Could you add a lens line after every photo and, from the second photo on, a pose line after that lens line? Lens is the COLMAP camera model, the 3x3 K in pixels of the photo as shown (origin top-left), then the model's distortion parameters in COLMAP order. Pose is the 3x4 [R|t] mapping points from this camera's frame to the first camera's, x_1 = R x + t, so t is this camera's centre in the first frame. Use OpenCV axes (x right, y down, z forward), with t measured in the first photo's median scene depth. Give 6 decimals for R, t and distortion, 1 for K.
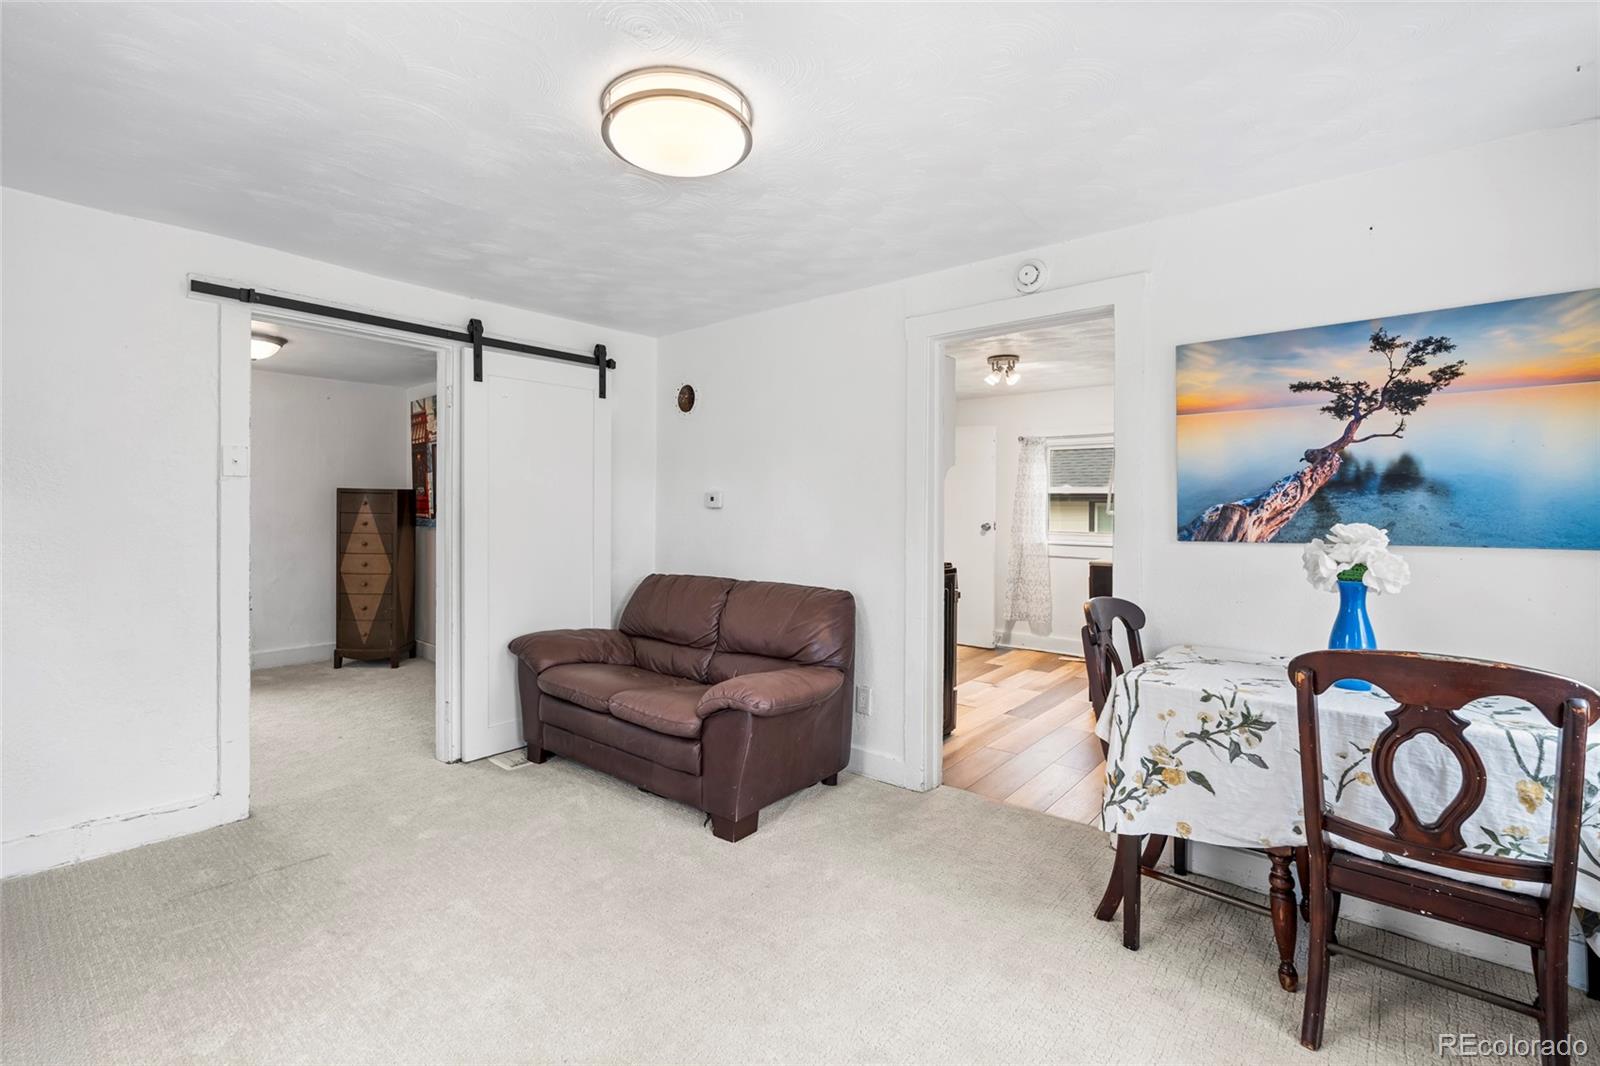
lens RADIAL K [[725.2, 0, 794.1], [0, 725.2, 513.6], [0, 0, 1]] dist [-0.001756, -0.000113]
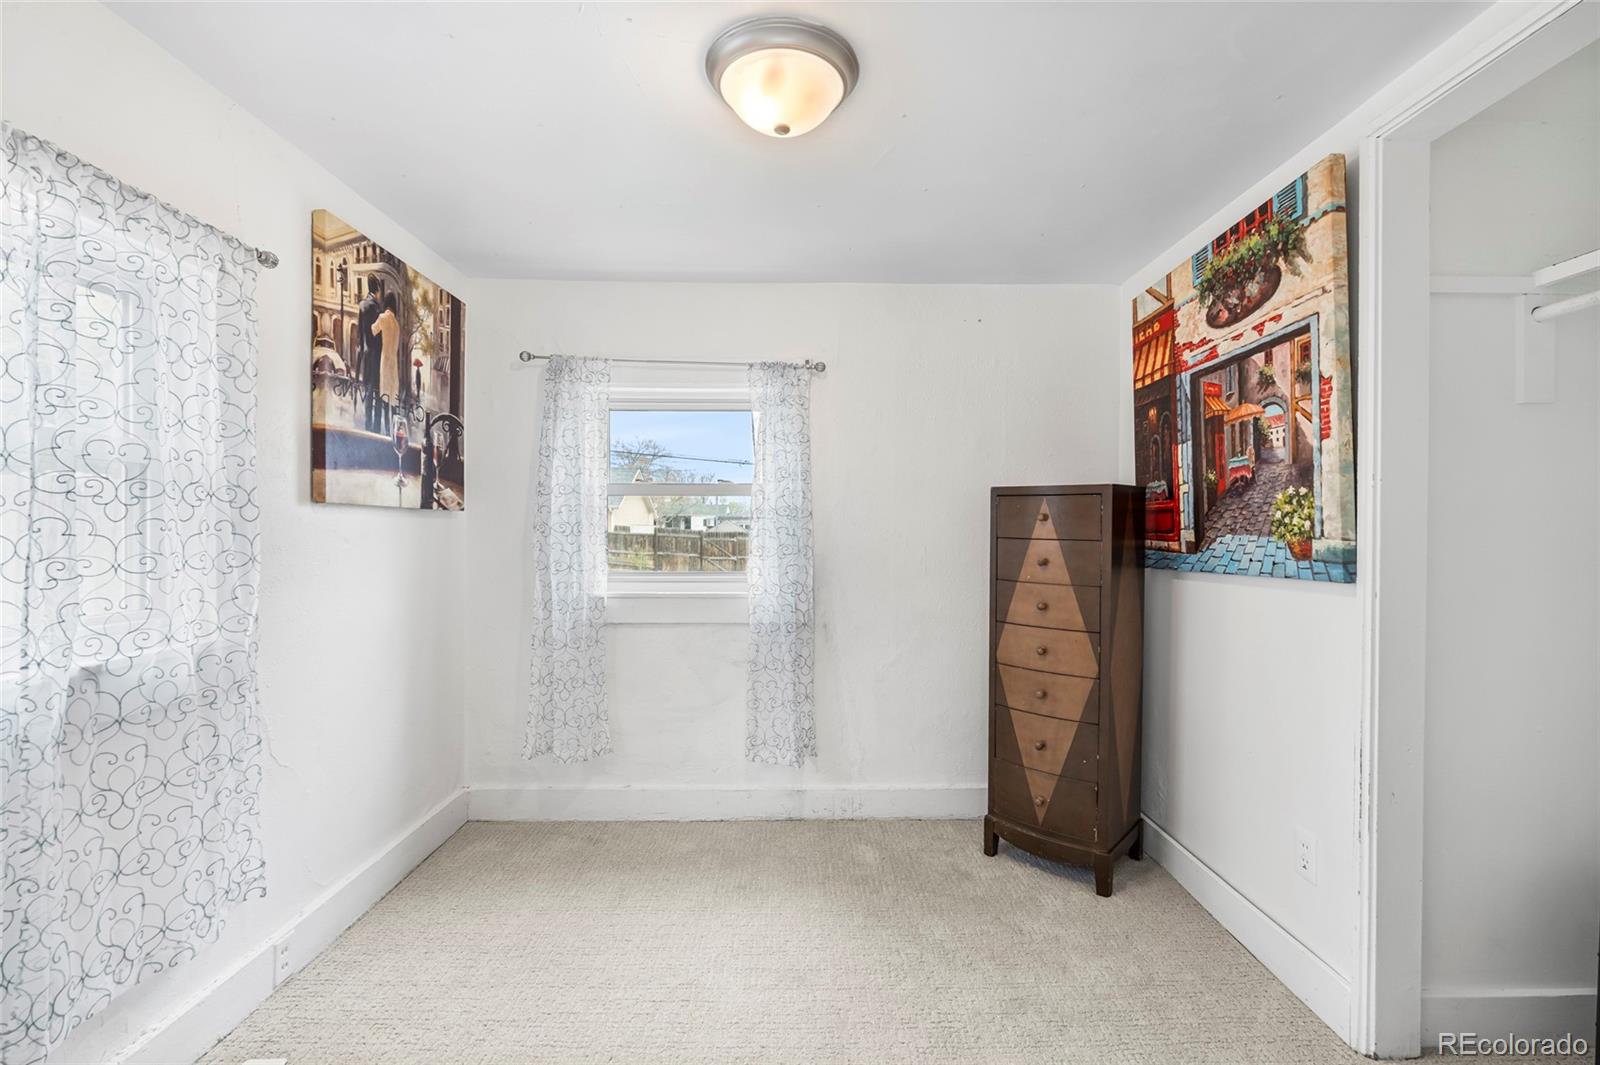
lens RADIAL K [[705.3, 0, 800.0], [0, 705.3, 532.5], [0, 0, 1]] dist [-0.012812, -0.000339]
pose [[0.657185, 0.001344, -0.753728, -0.354858], [-0.004525, 0.999987, -0.002163, -0.003051], [0.753716, 0.004832, 0.657183, 0.586573]]
